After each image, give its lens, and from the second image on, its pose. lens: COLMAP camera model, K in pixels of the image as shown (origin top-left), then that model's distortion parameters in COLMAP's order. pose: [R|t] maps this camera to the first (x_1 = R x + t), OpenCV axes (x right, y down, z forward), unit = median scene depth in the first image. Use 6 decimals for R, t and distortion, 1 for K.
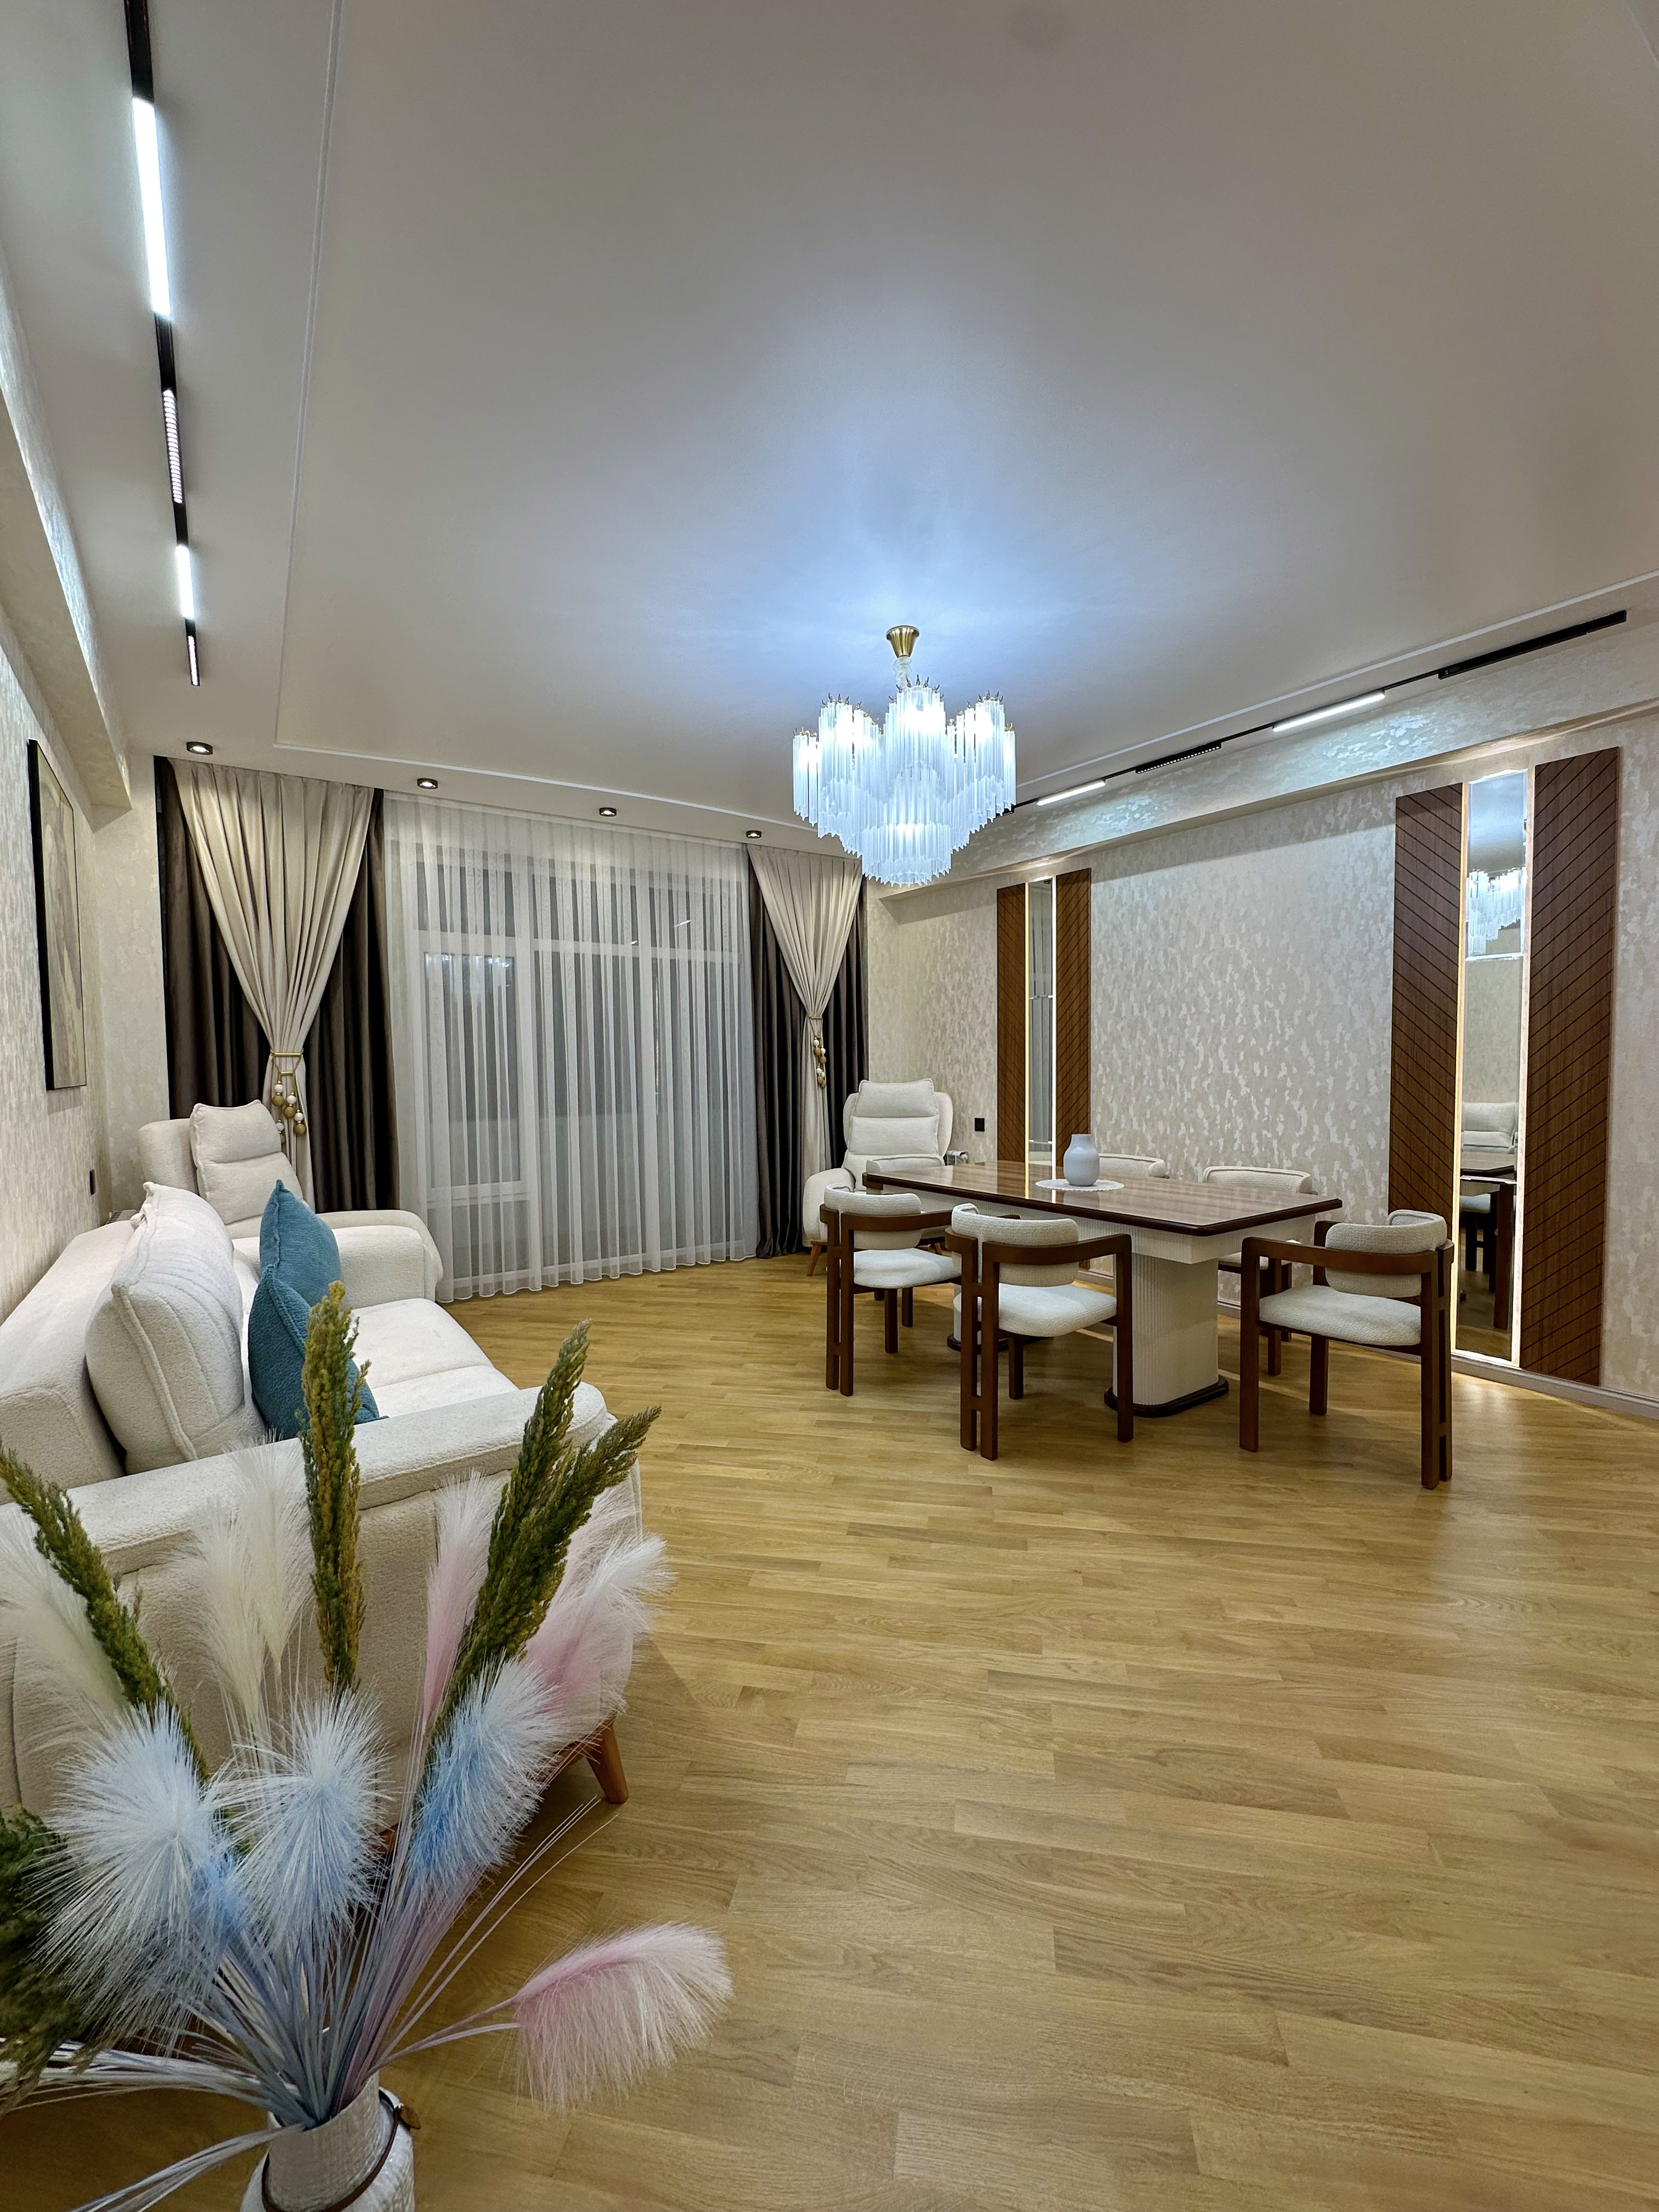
lens RADIAL K [[887.4, 0, 829.5], [0, 887.4, 1106.0], [0, 0, 1]] dist [-0.001525, -0.000234]
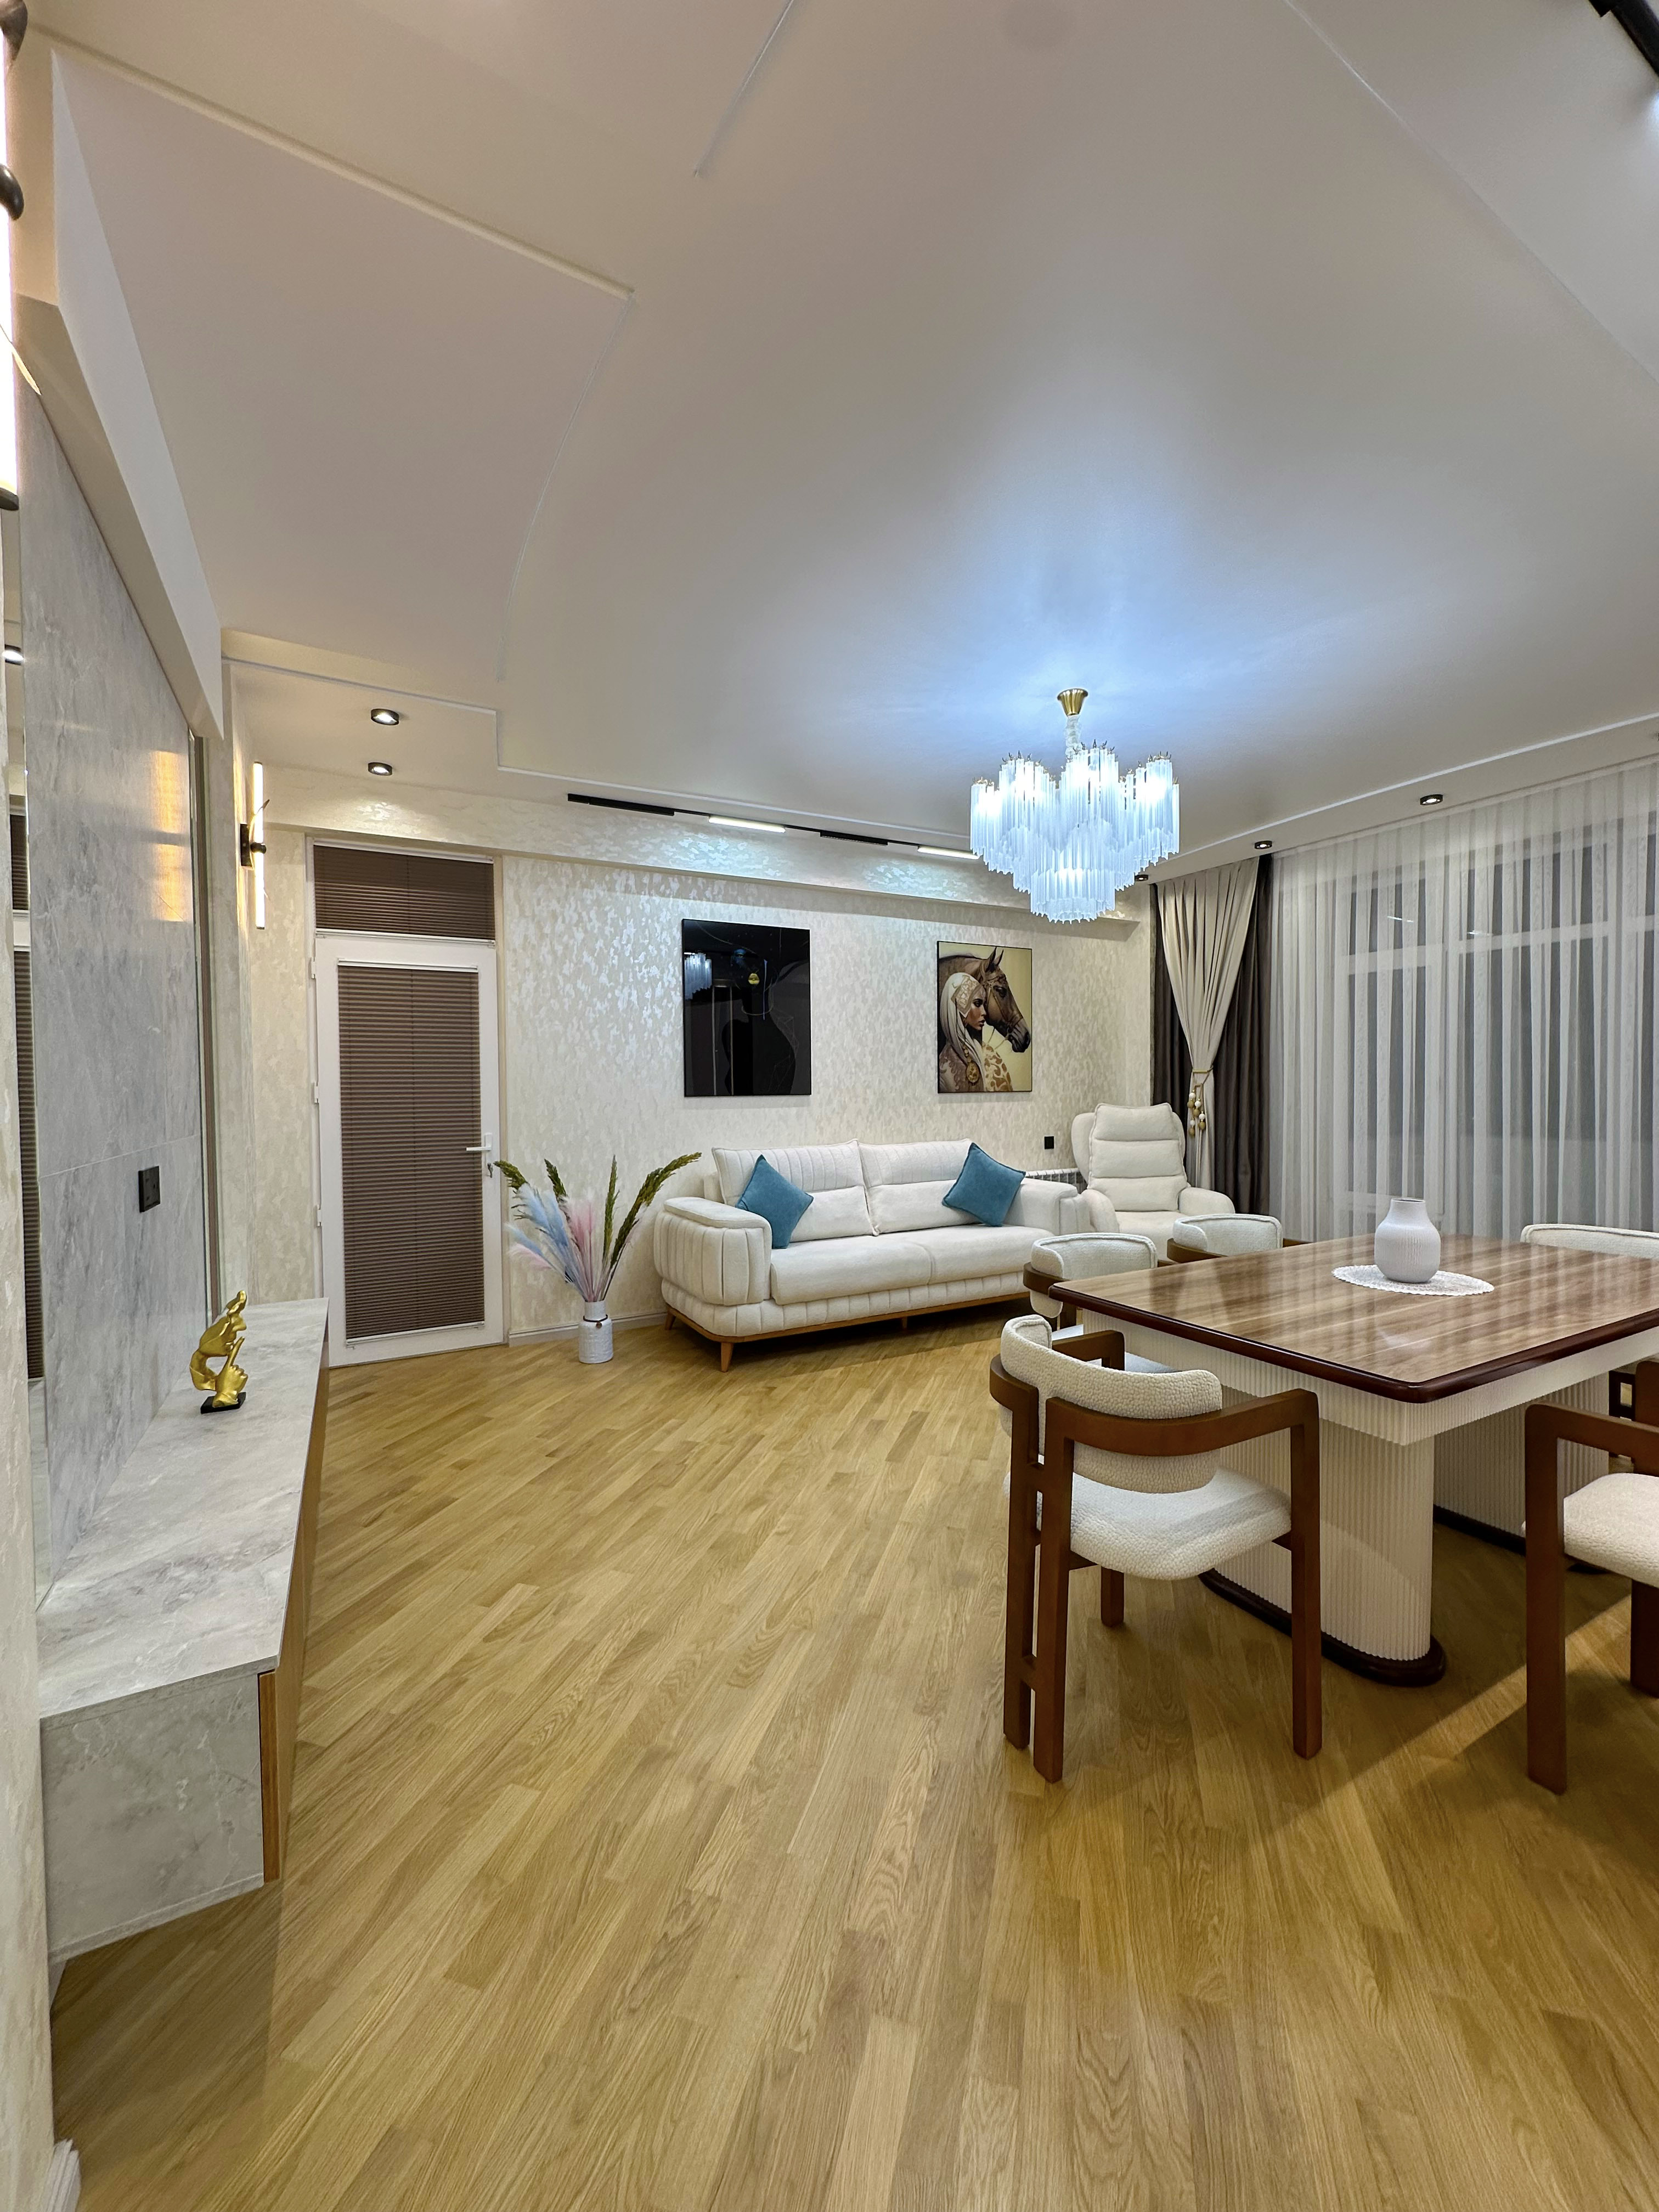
lens RADIAL K [[887.4, 0, 829.5], [0, 887.4, 1106.0], [0, 0, 1]] dist [-0.001525, -0.000234]
pose [[-0.106874, 0.035799, -0.993628, 0.788308], [-0.037849, 0.998481, 0.040045, -0.035146], [0.993552, 0.041887, -0.105357, 0.540592]]
